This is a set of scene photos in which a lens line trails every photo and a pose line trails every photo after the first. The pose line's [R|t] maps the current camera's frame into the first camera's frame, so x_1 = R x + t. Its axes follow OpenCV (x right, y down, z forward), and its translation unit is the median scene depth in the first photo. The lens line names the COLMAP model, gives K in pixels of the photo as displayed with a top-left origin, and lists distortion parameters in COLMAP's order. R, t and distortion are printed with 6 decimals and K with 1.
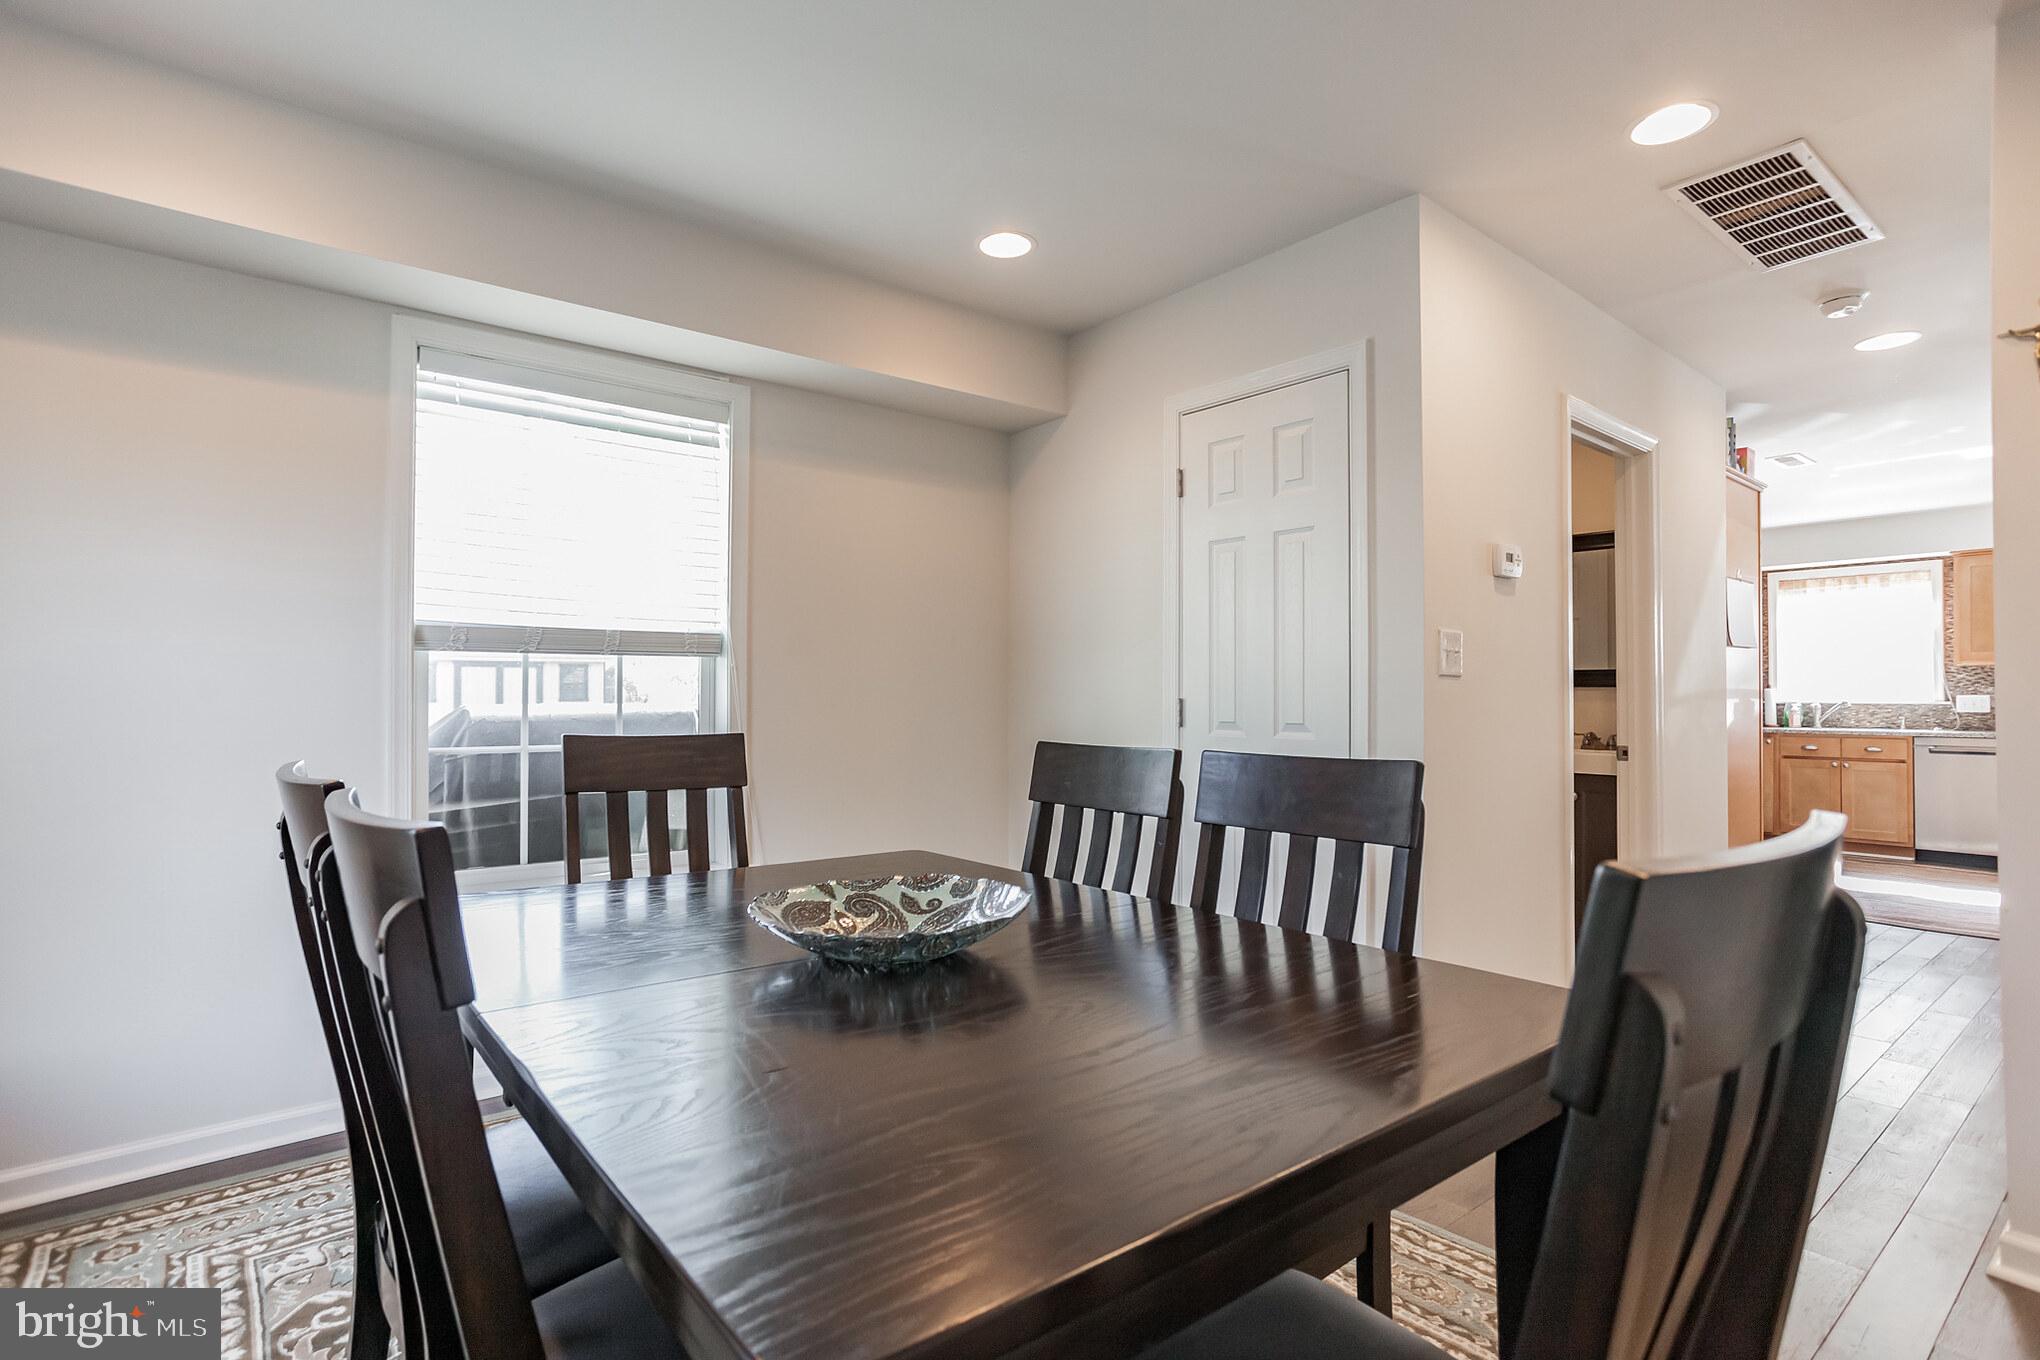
lens RADIAL K [[968.5, 0, 1004.6], [0, 968.5, 690.8], [0, 0, 1]] dist [-0.009676, -0.000216]
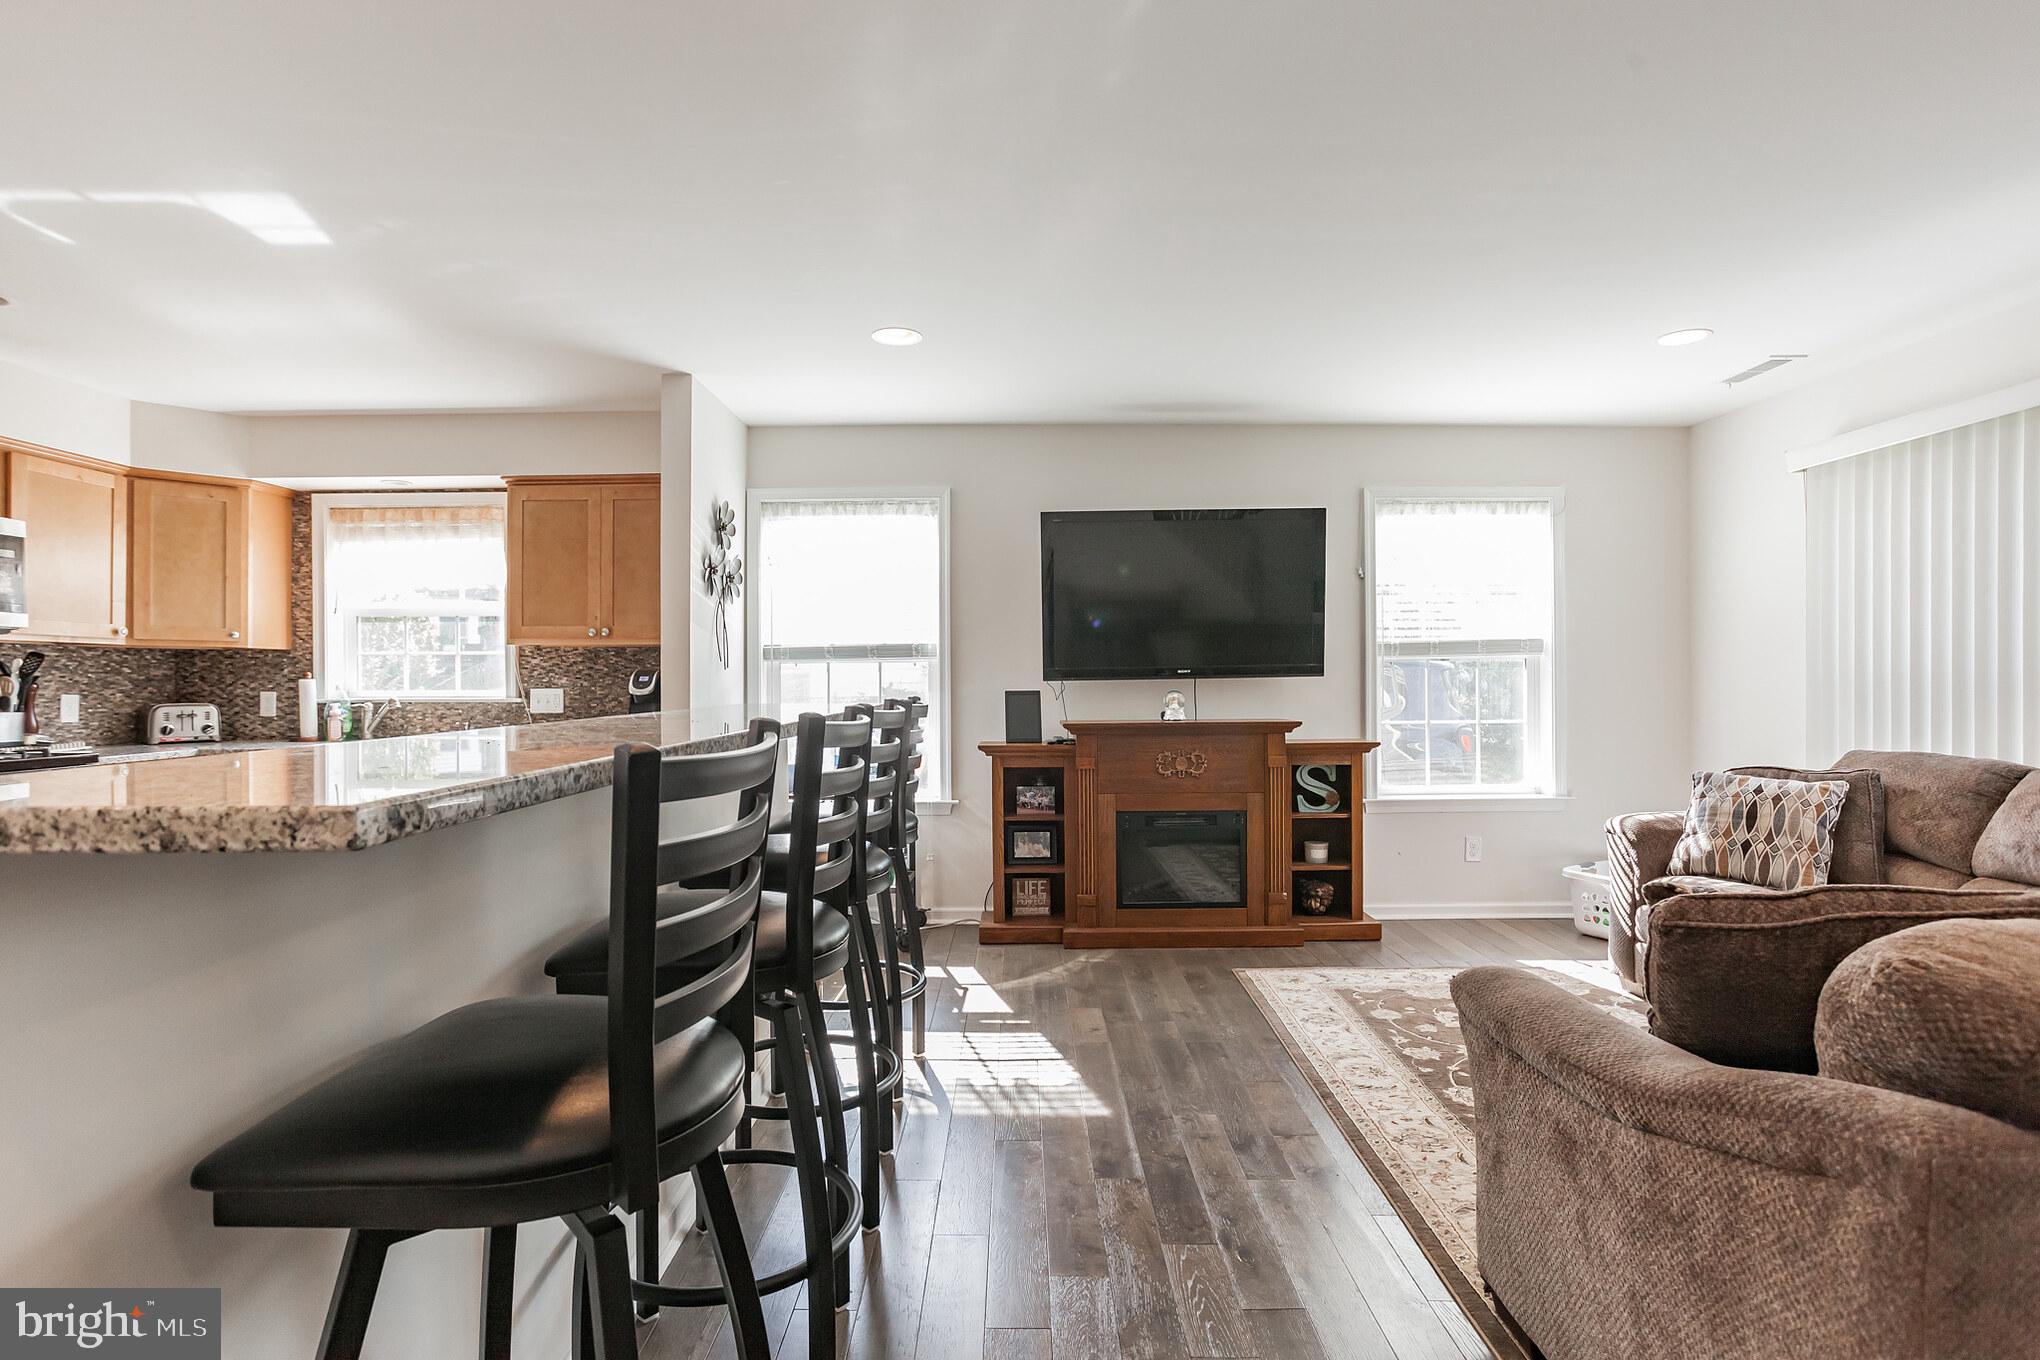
lens RADIAL K [[968.5, 0, 1006.8], [0, 968.5, 673.6], [0, 0, 1]] dist [-0.009676, -0.000216]
pose [[0.619817, -0.003999, 0.784736, 0.636067], [-0.003394, 0.999964, 0.007777, -0.012951], [-0.784739, -0.007484, 0.619781, 0.282921]]
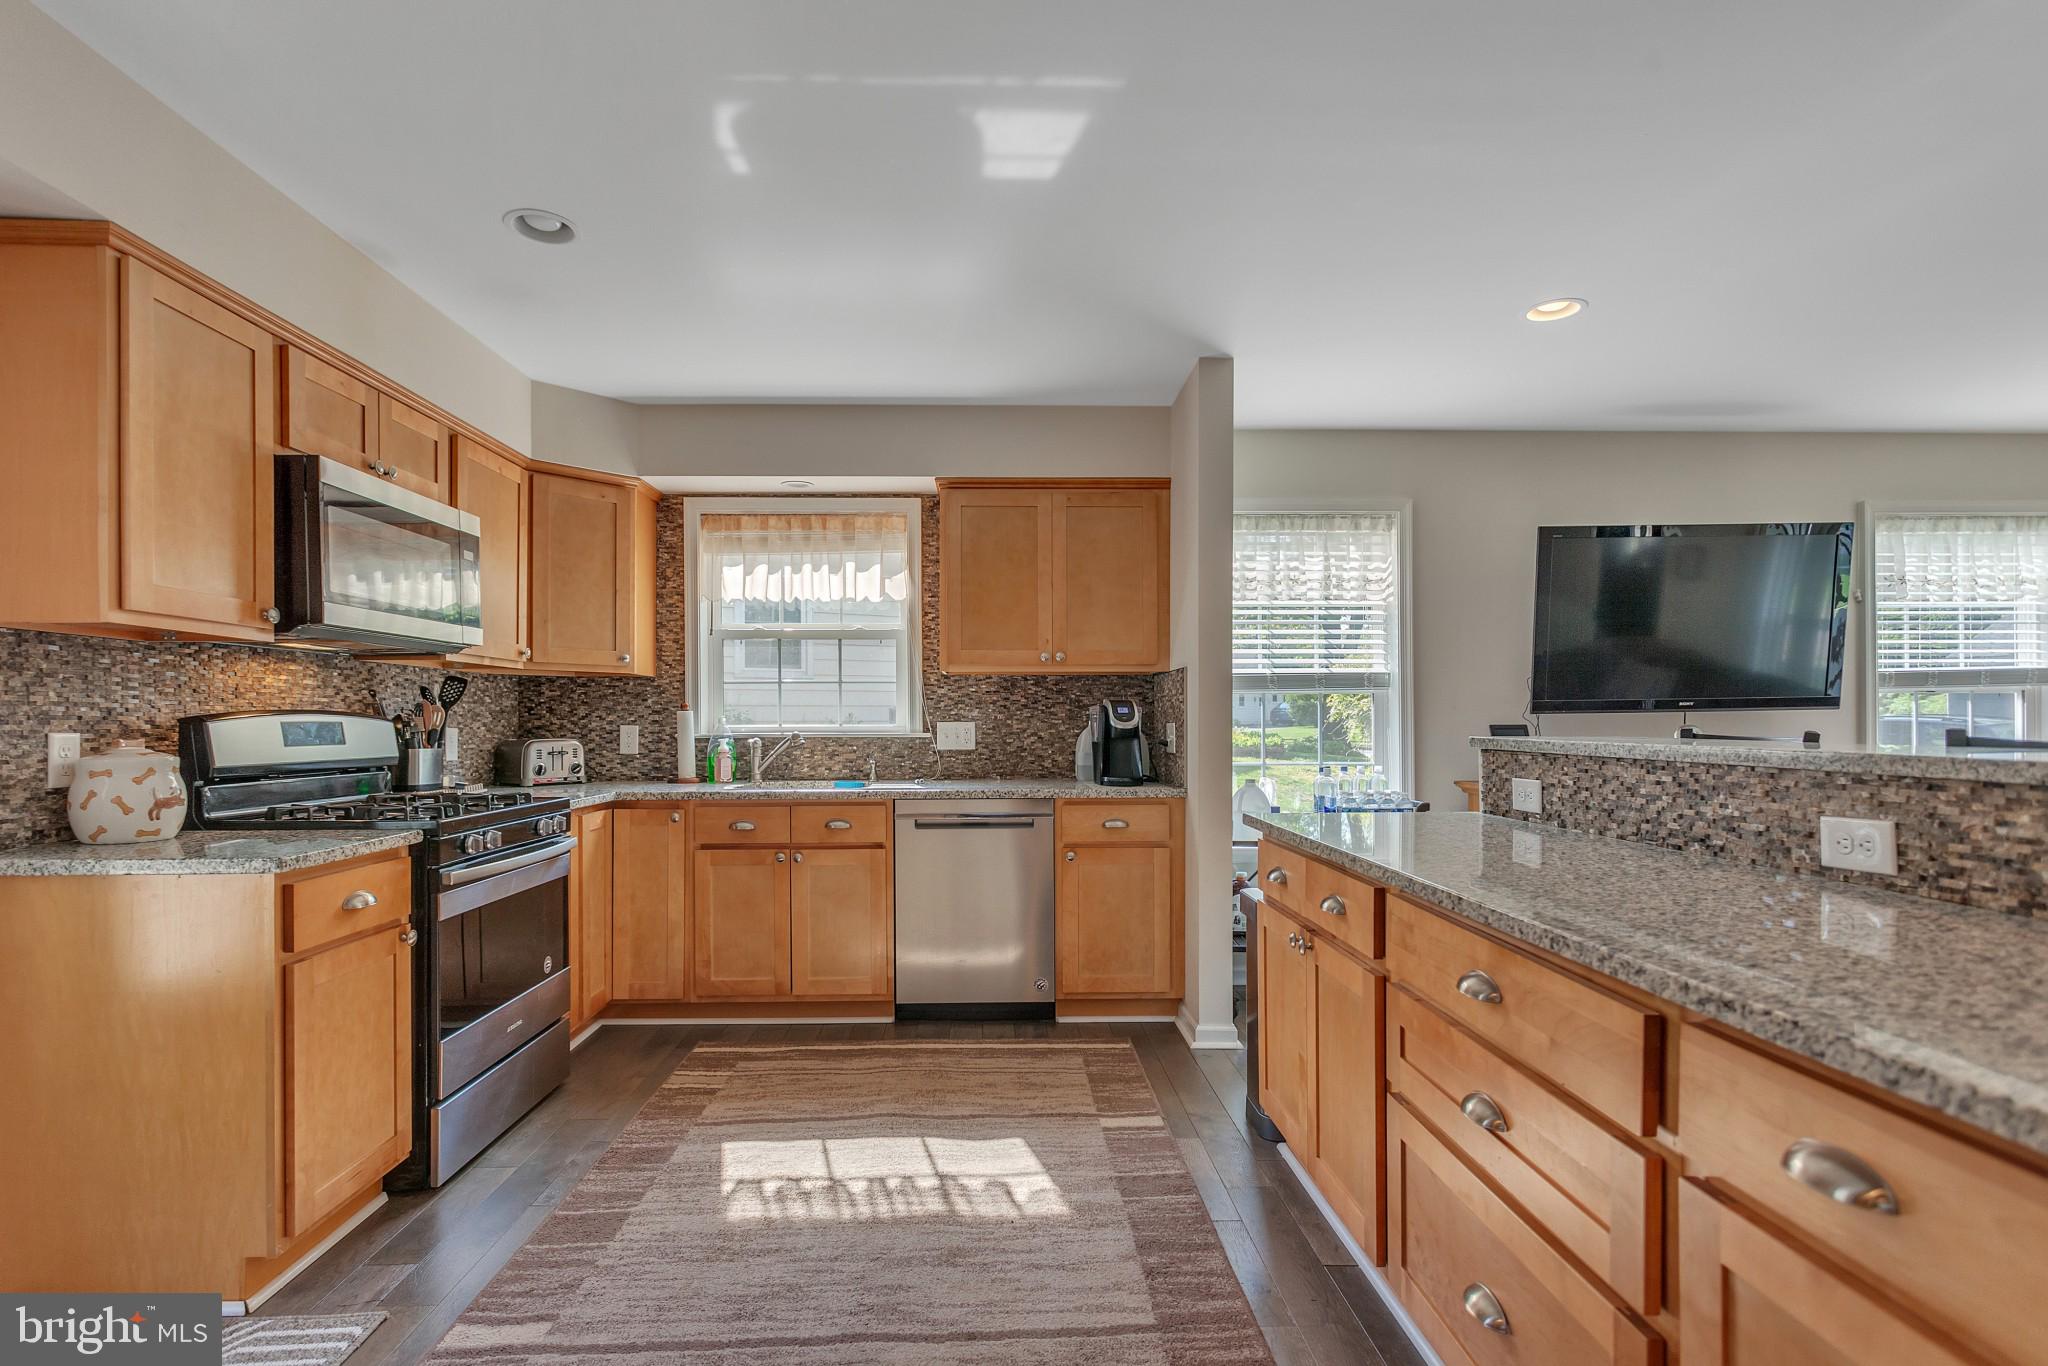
lens RADIAL K [[972.3, 0, 1014.4], [0, 972.3, 718.0], [0, 0, 1]] dist [-0.009676, -0.000216]
pose [[0.577061, -0.005925, 0.816680, 0.495943], [-0.005070, 0.999928, 0.010837, -0.005199], [-0.816685, -0.010394, 0.576990, 0.581663]]
